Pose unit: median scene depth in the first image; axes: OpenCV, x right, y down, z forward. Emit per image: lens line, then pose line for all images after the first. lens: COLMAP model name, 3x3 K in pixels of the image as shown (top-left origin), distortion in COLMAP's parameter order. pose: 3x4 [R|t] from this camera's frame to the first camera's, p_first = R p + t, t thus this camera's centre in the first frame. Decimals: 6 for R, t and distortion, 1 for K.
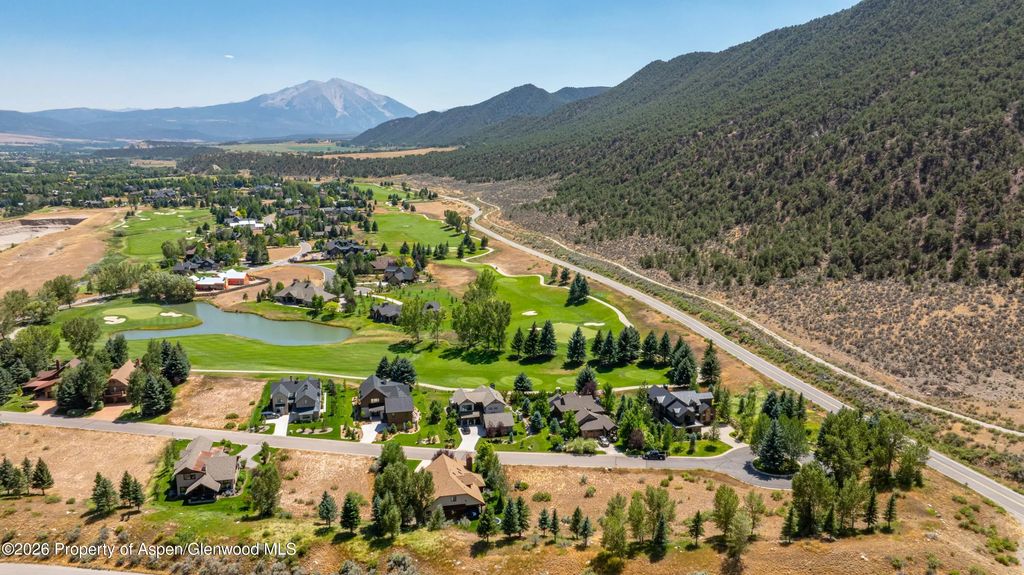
lens RADIAL K [[718.0, 0, 512.0], [0, 718.0, 287.5], [0, 0, 1]] dist [-0.034071, 0.027246]
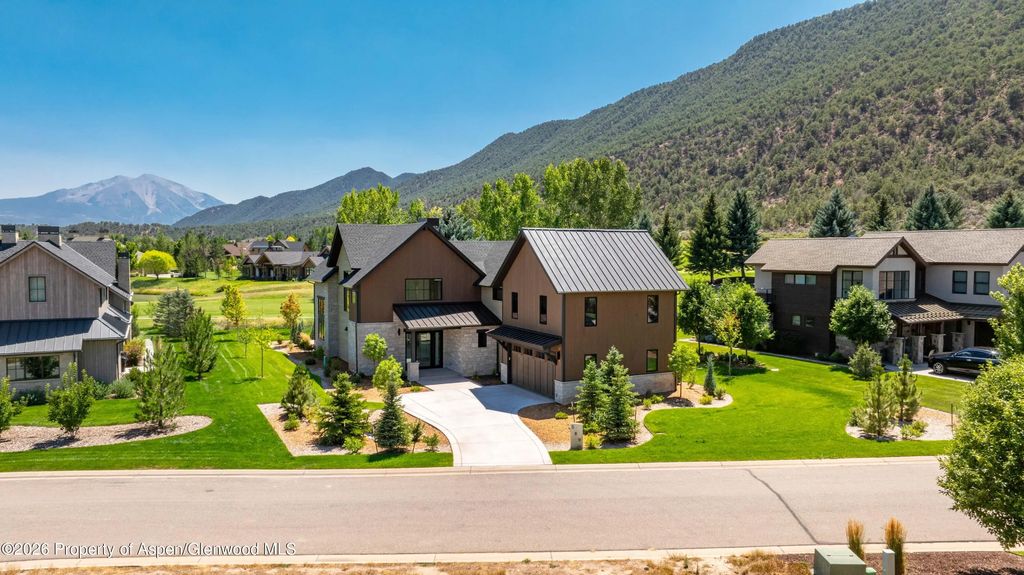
lens RADIAL K [[718.0, 0, 512.0], [0, 718.0, 287.5], [0, 0, 1]] dist [-0.034071, 0.027246]
pose [[0.972088, -0.012041, 0.234309, -0.035841], [0.044467, 0.990037, -0.133602, 0.030981], [-0.230366, 0.140292, 0.962938, 0.133408]]
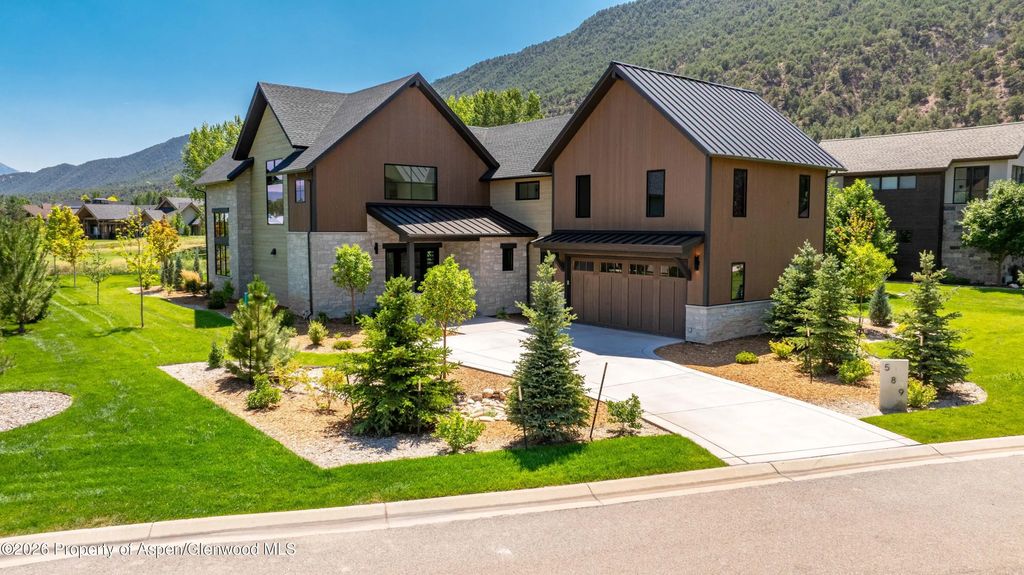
lens RADIAL K [[718.0, 0, 512.0], [0, 718.0, 287.5], [0, 0, 1]] dist [-0.034071, 0.027246]
pose [[0.897345, -0.038170, 0.439676, -0.038987], [0.083708, 0.992889, -0.084646, 0.031596], [-0.433318, 0.112761, 0.894159, 0.147572]]
